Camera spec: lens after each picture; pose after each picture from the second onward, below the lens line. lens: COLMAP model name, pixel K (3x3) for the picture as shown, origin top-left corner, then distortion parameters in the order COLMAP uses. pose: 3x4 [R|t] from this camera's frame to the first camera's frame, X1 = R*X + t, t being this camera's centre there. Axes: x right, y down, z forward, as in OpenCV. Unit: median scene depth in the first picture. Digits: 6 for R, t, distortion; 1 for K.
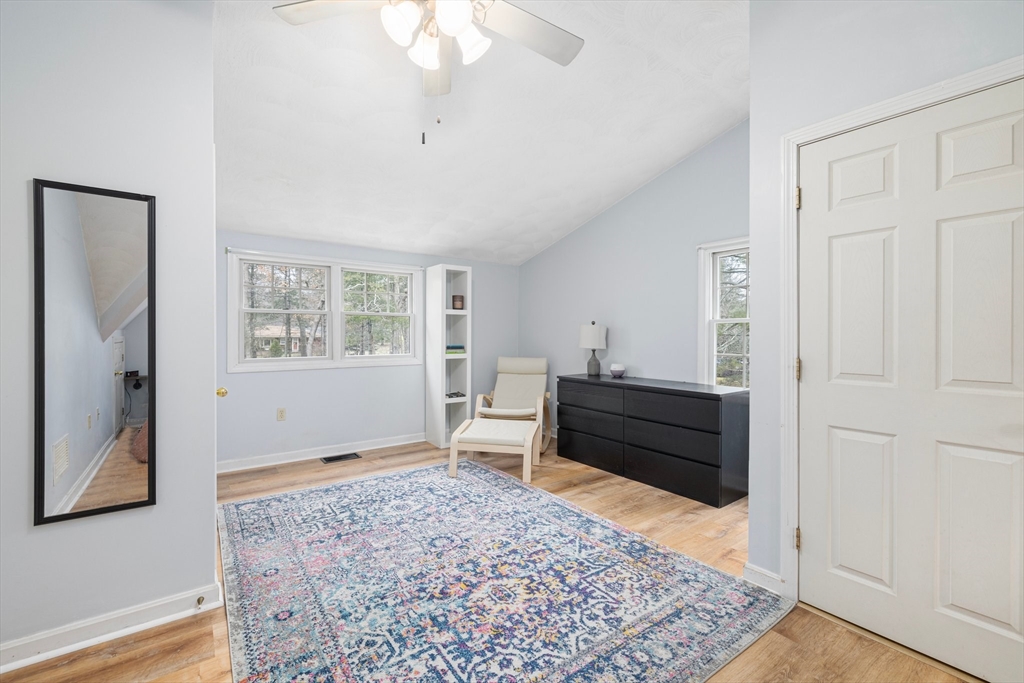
lens RADIAL K [[434.5, 0, 509.4], [0, 434.5, 336.4], [0, 0, 1]] dist [0.000993, -0.000070]
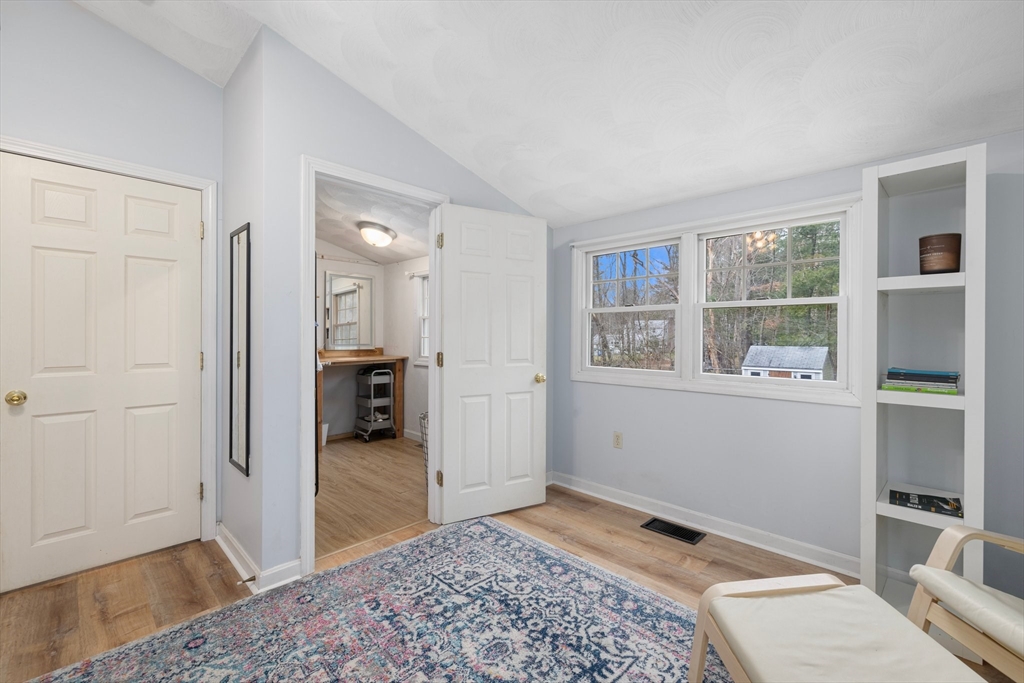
lens RADIAL K [[434.5, 0, 517.8], [0, 434.5, 335.4], [0, 0, 1]] dist [0.000993, -0.000070]
pose [[0.156190, -0.004824, -0.987715, 0.306874], [-0.011270, 0.999914, -0.006666, -0.005103], [0.987663, 0.012173, 0.156123, 0.942749]]
